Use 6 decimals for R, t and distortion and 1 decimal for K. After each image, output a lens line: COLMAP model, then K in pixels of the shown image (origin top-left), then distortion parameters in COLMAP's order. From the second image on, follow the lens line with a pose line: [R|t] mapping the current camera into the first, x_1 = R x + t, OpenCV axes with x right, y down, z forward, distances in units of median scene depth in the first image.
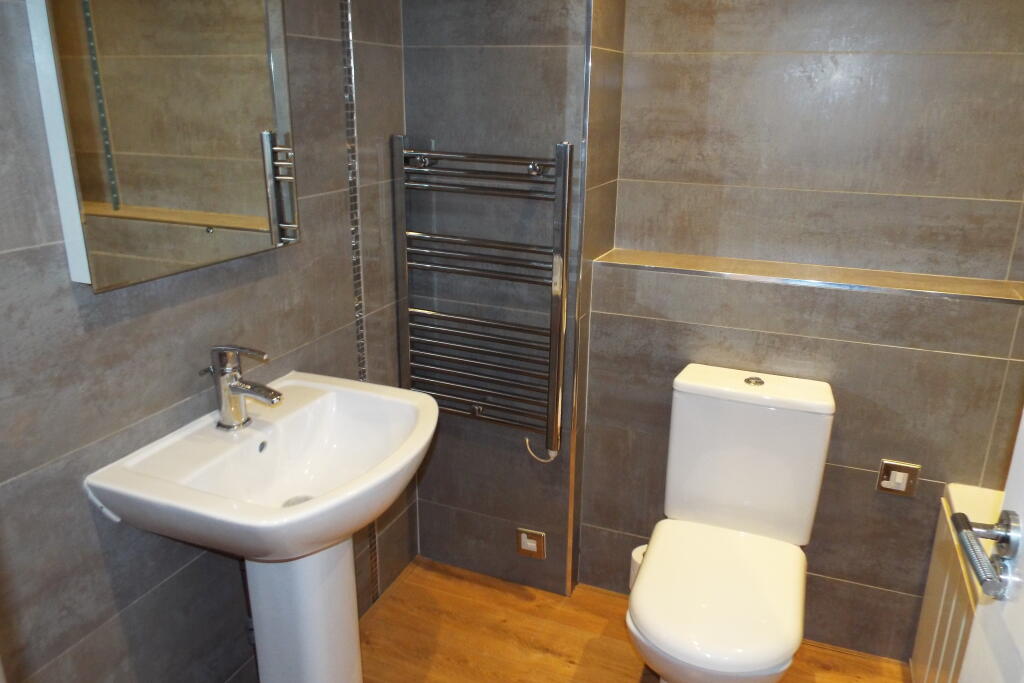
lens RADIAL K [[750.4, 0, 512.0], [0, 750.4, 341.5], [0, 0, 1]] dist [0.007730, 0.002618]
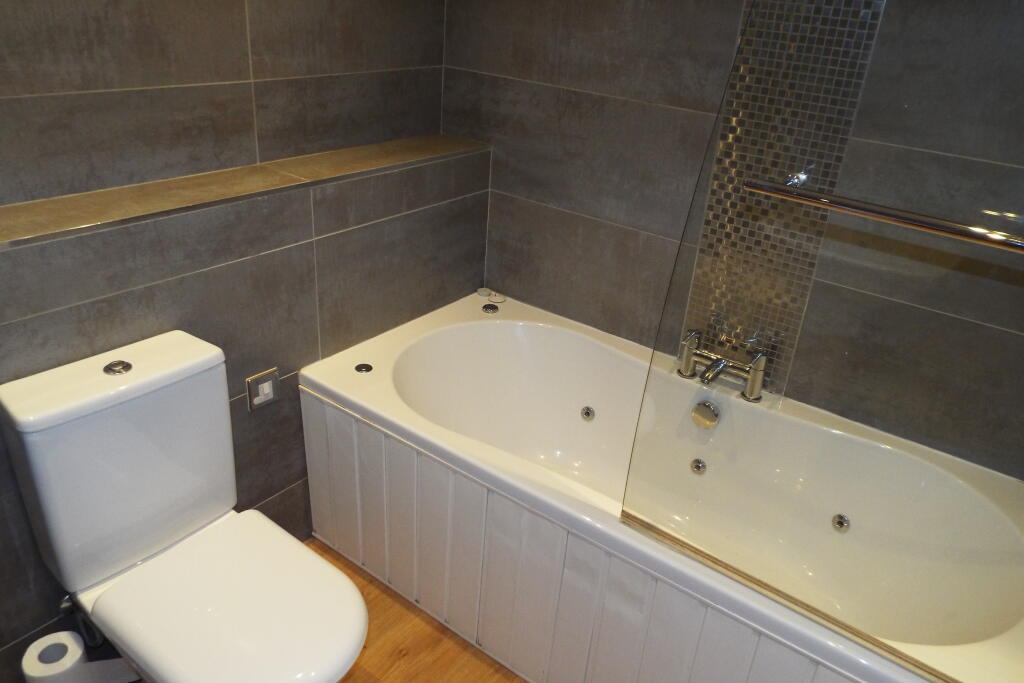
lens RADIAL K [[750.4, 0, 512.0], [0, 750.4, 341.5], [0, 0, 1]] dist [0.007730, 0.002618]
pose [[0.258672, -0.424680, 0.867604, -0.216572], [0.234401, 0.898924, 0.370125, -0.156744], [-0.937094, 0.107626, 0.332072, 0.377053]]
